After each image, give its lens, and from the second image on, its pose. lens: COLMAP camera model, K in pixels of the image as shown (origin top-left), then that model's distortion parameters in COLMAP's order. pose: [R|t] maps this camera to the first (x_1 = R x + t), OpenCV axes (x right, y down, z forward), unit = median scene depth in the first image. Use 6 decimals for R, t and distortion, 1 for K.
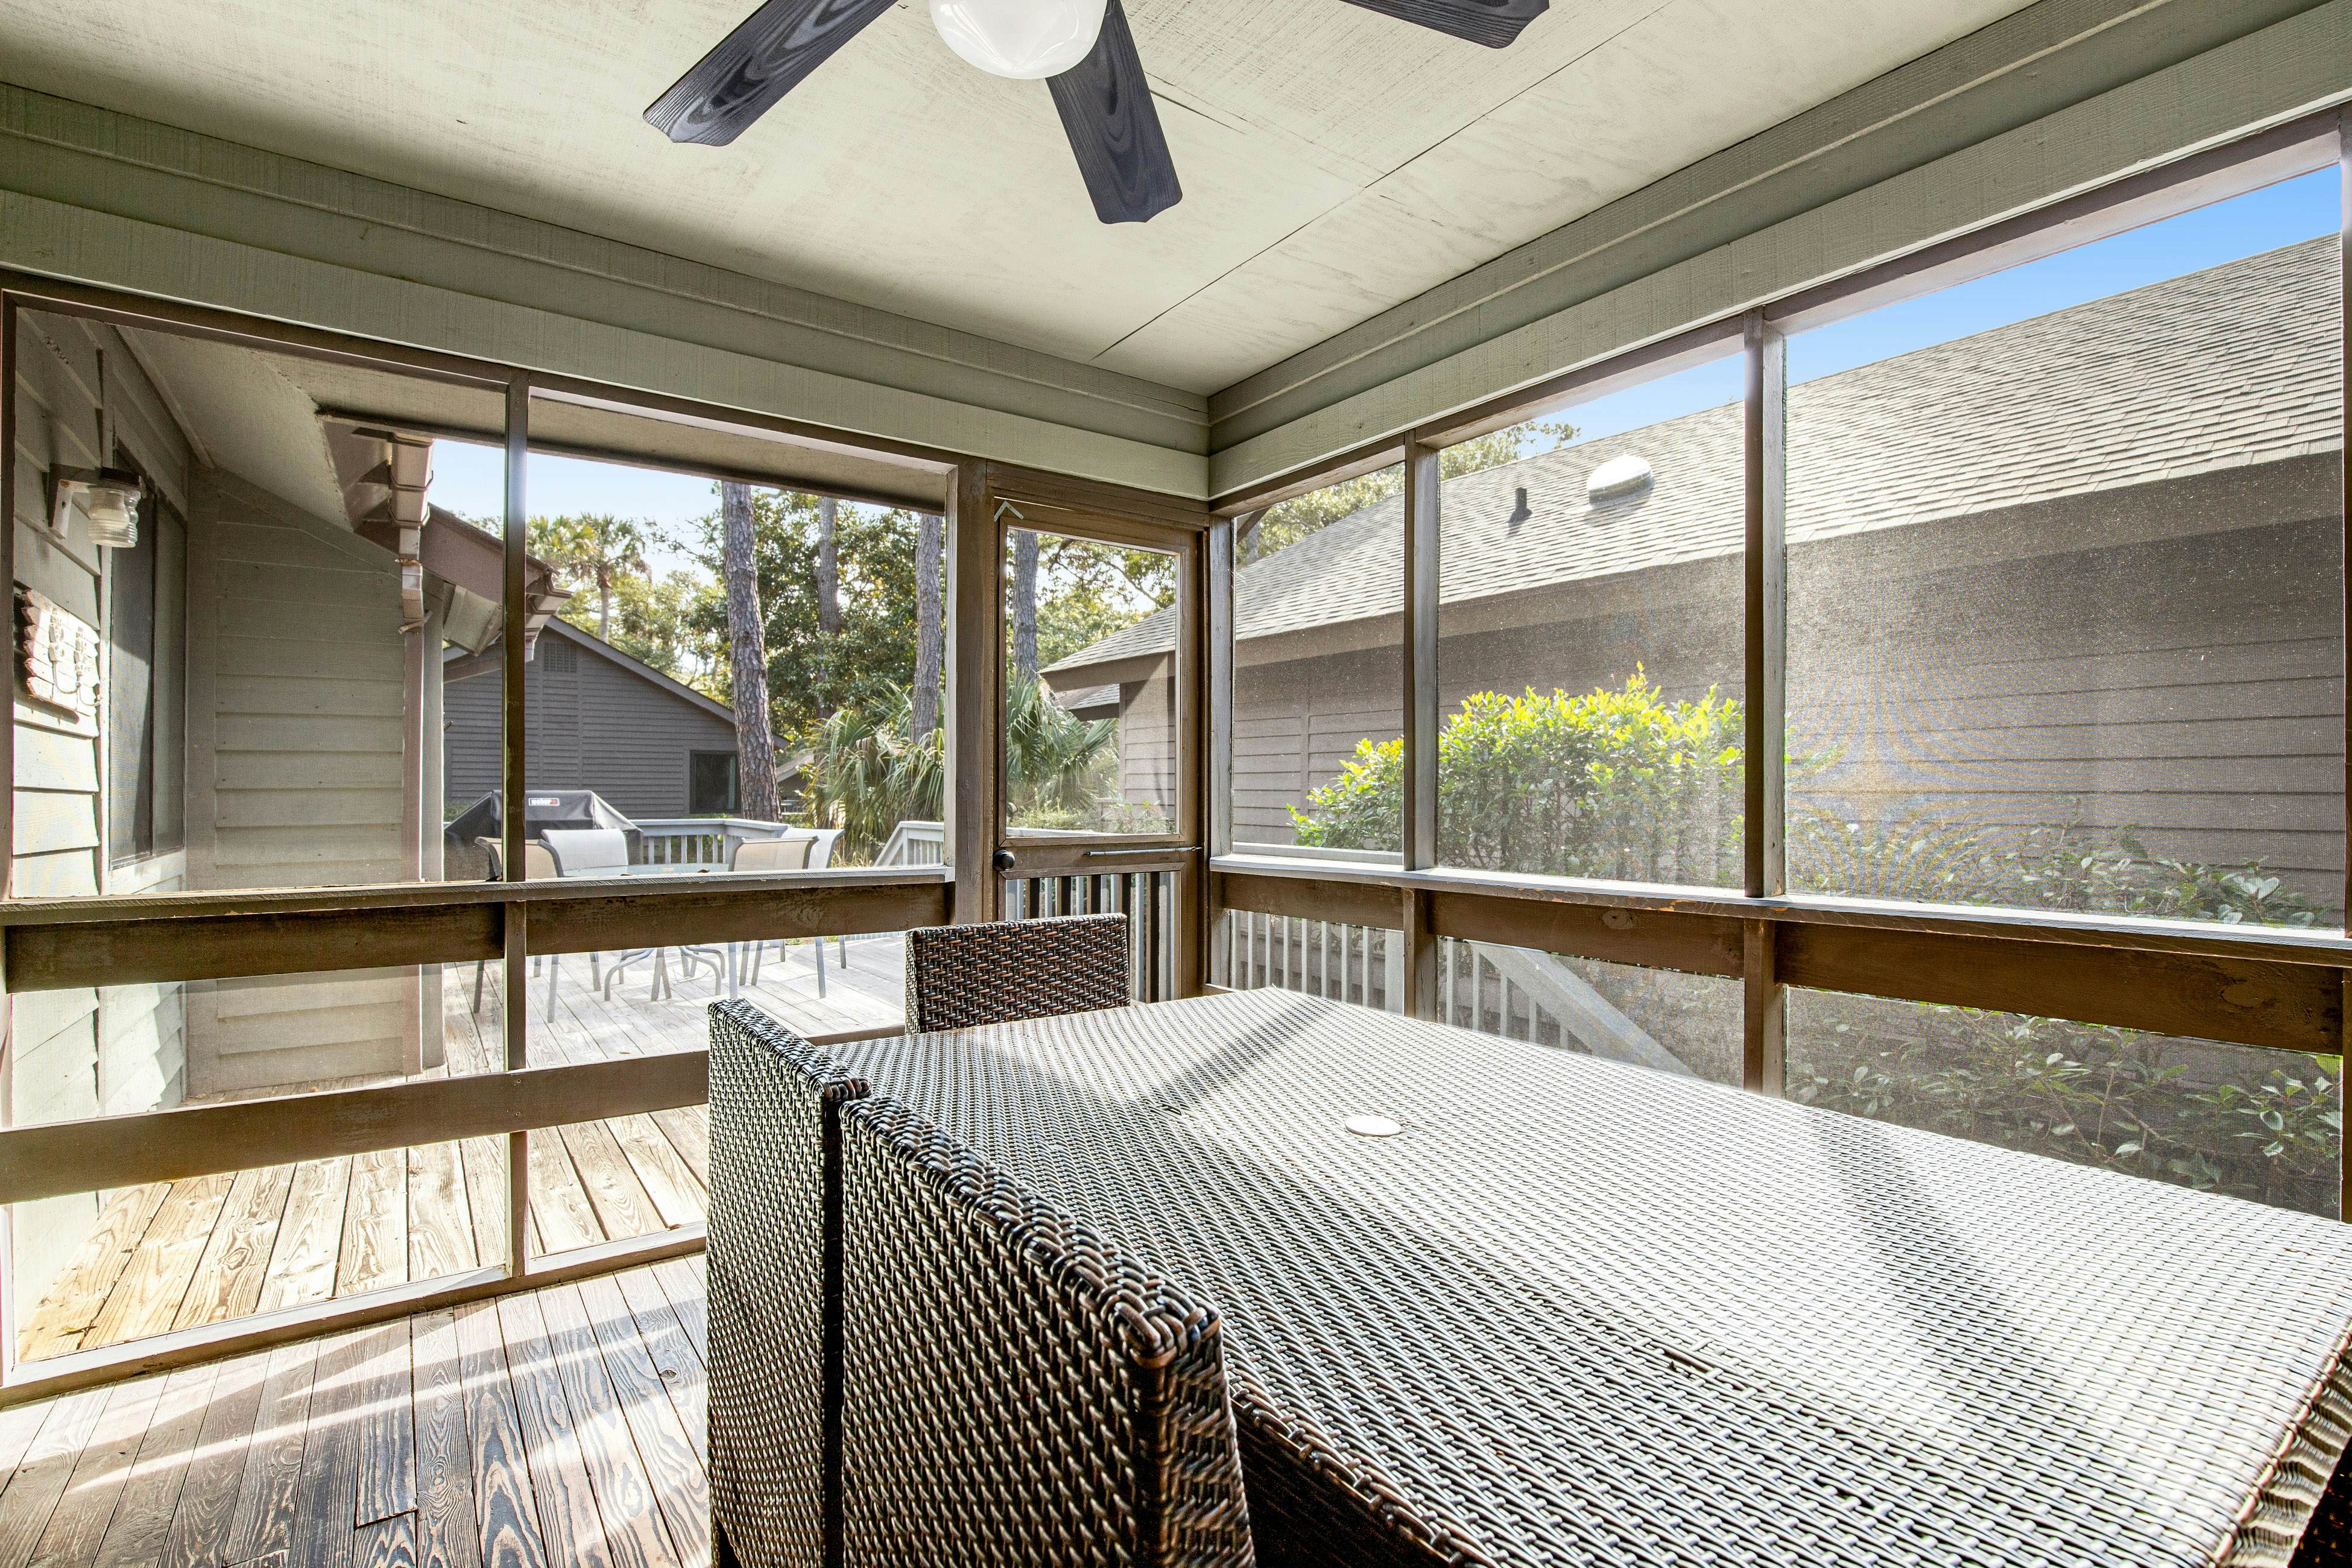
lens RADIAL K [[1067.1, 0, 1192.3], [0, 1067.1, 786.0], [0, 0, 1]] dist [-0.010162, 0.001604]
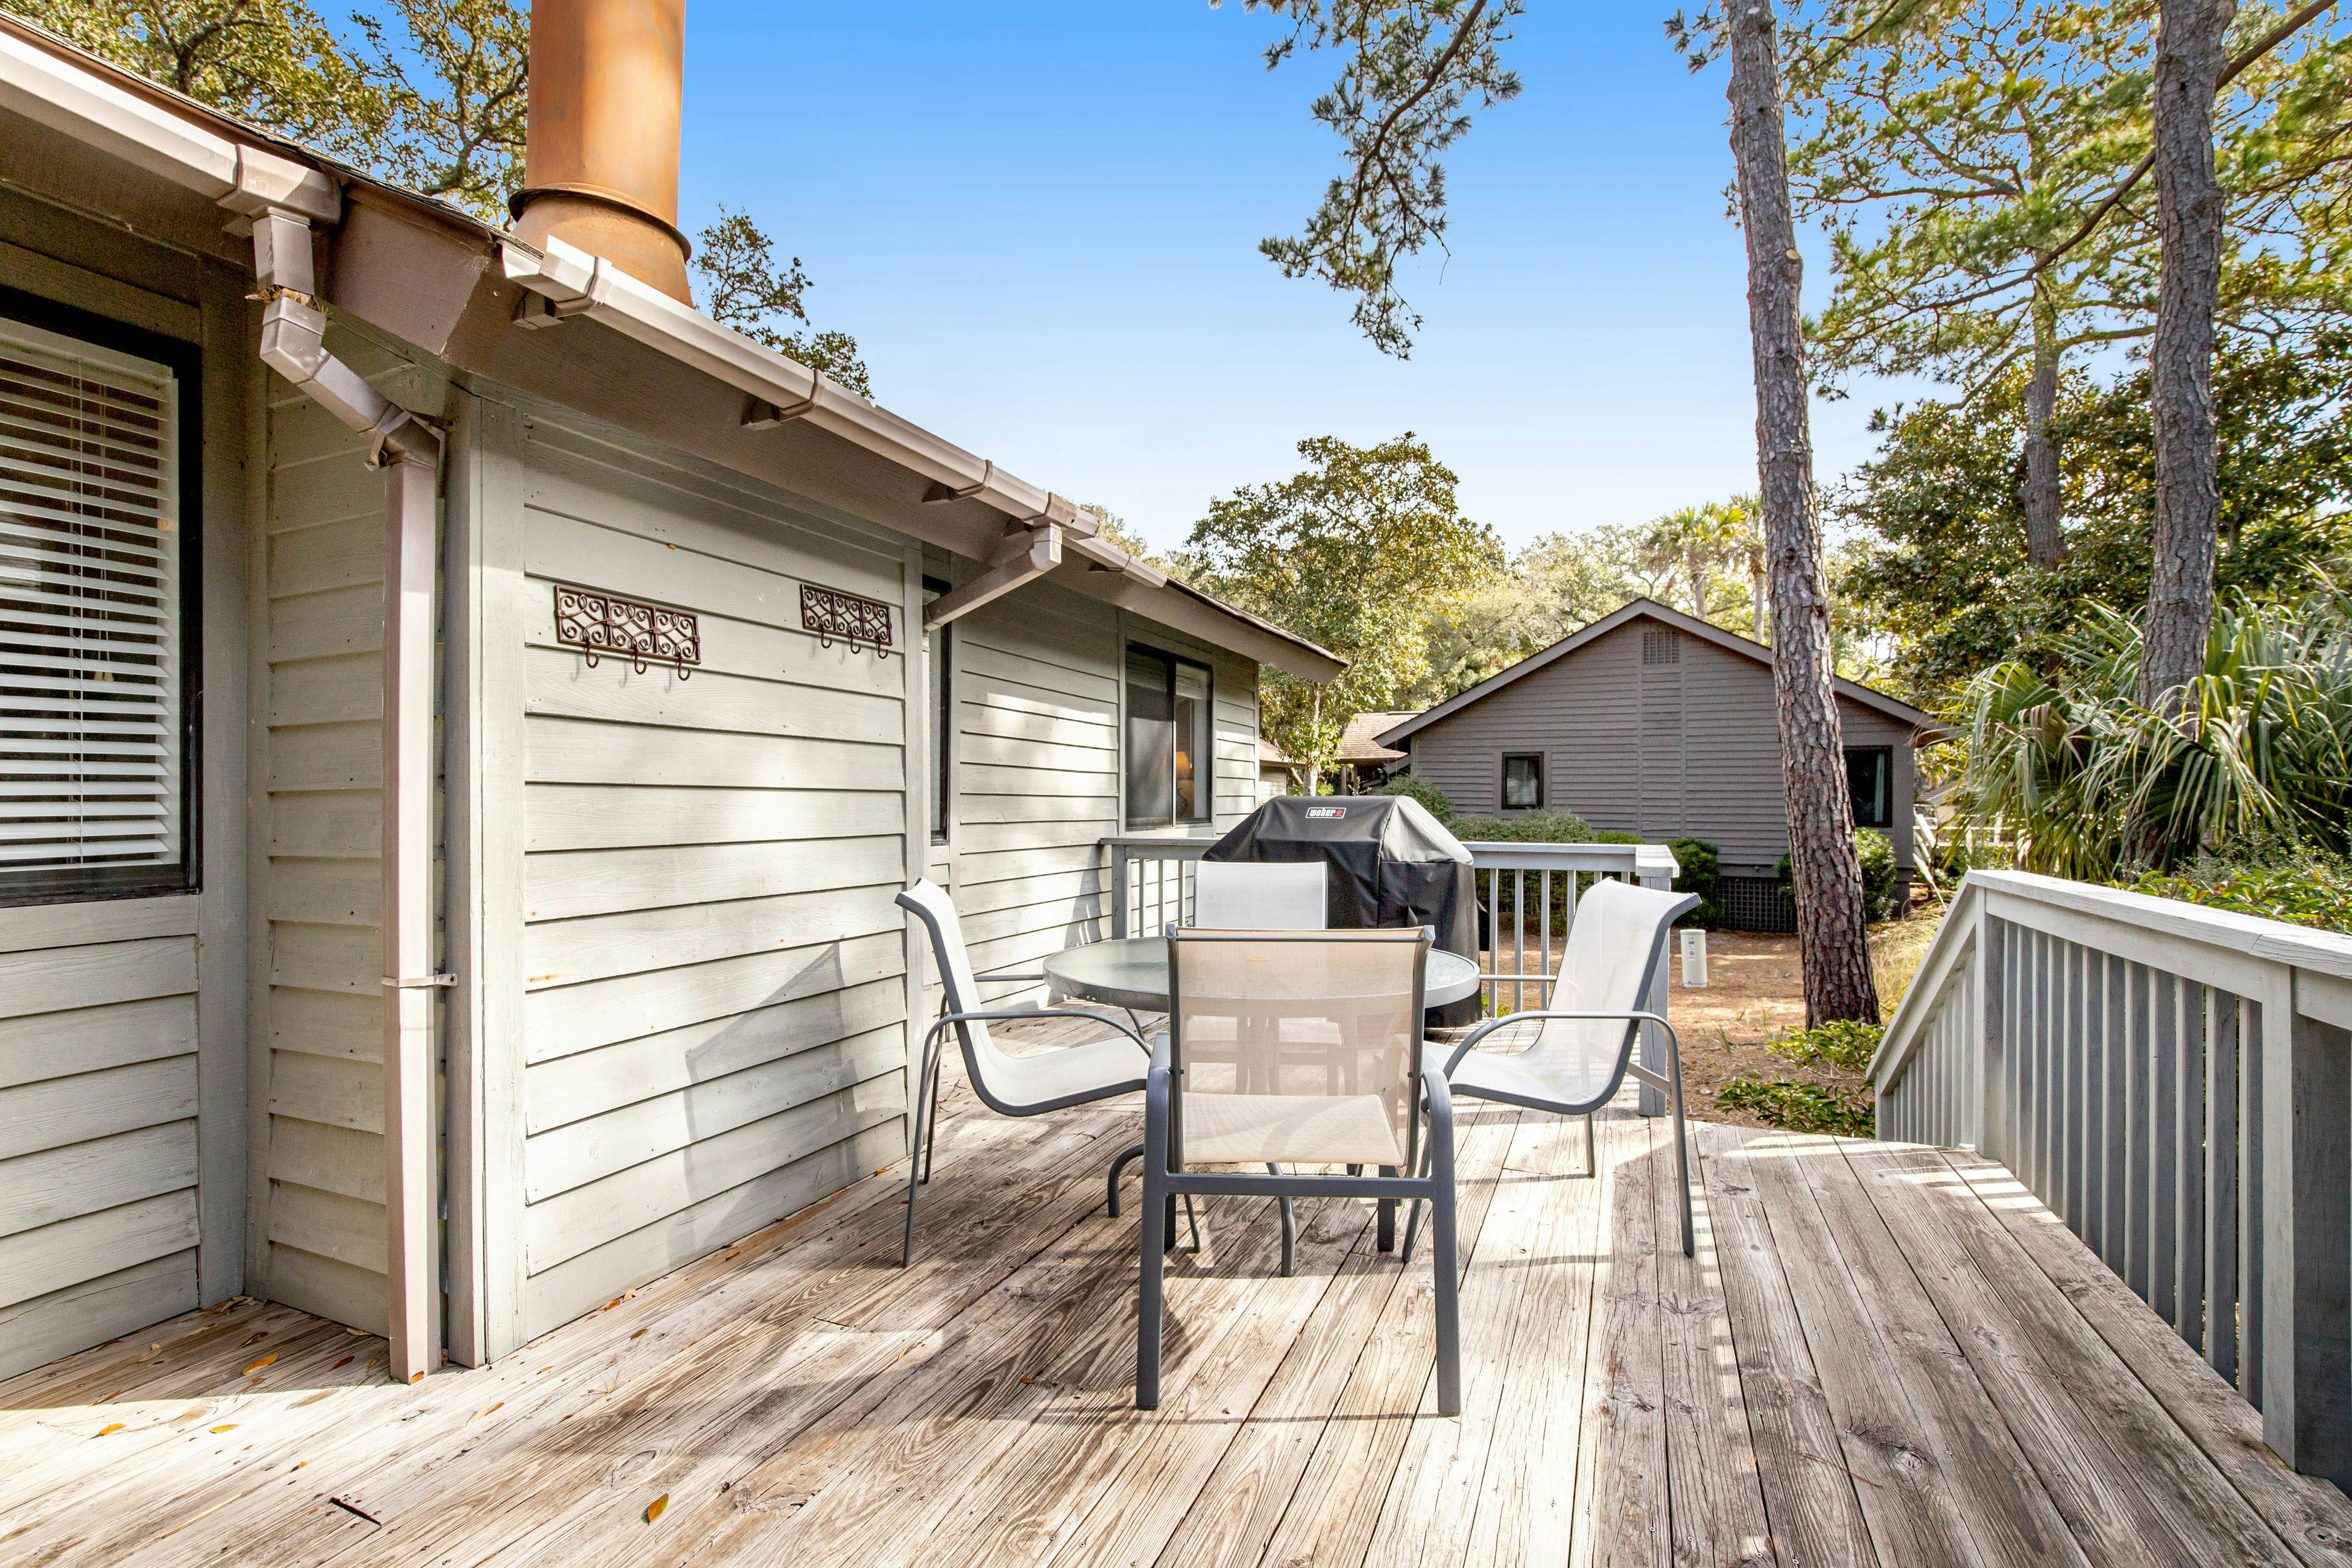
lens RADIAL K [[1067.1, 0, 1192.3], [0, 1067.1, 786.0], [0, 0, 1]] dist [-0.010162, 0.001604]
pose [[0.500631, -0.012720, -0.865567, -0.019165], [0.005169, 0.999918, -0.011705, 0.001016], [0.865645, 0.001386, 0.500656, 0.151444]]
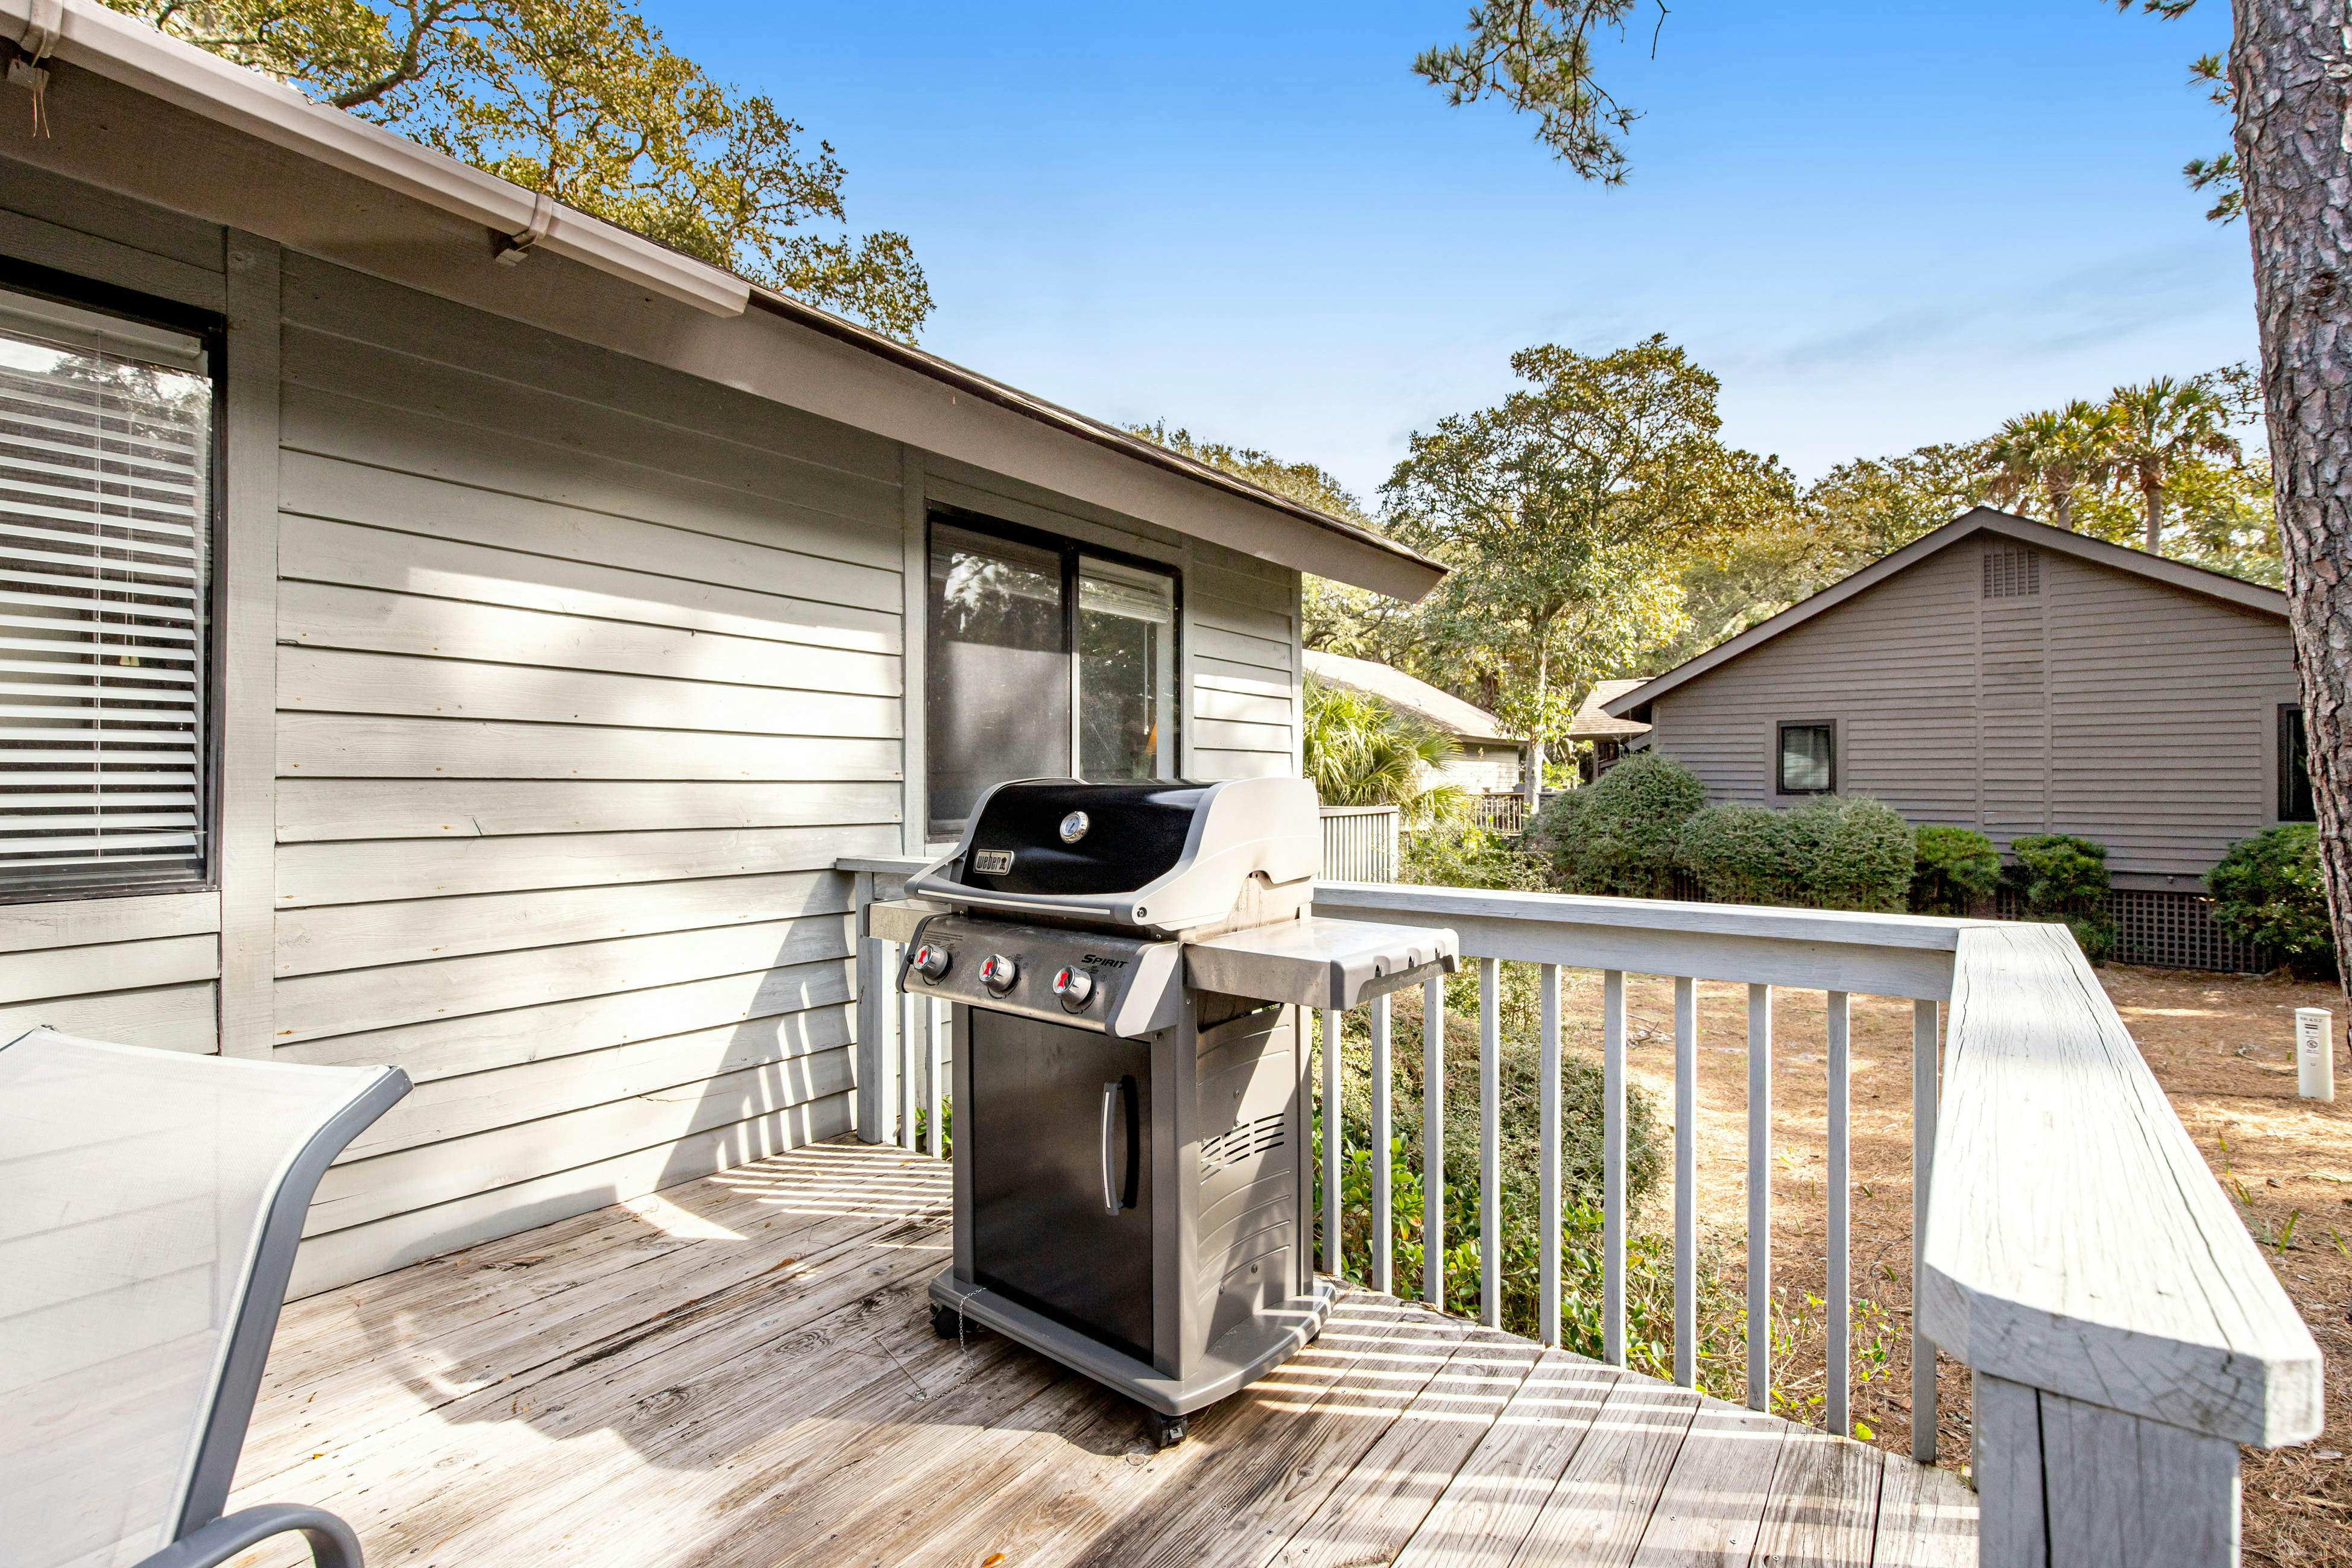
lens RADIAL K [[1067.1, 0, 1192.3], [0, 1067.1, 786.0], [0, 0, 1]] dist [-0.010162, 0.001604]
pose [[0.281325, -0.001865, -0.959611, -0.068316], [0.010992, 0.999939, 0.001279, 0.001219], [0.959550, -0.010908, 0.281329, 0.216318]]
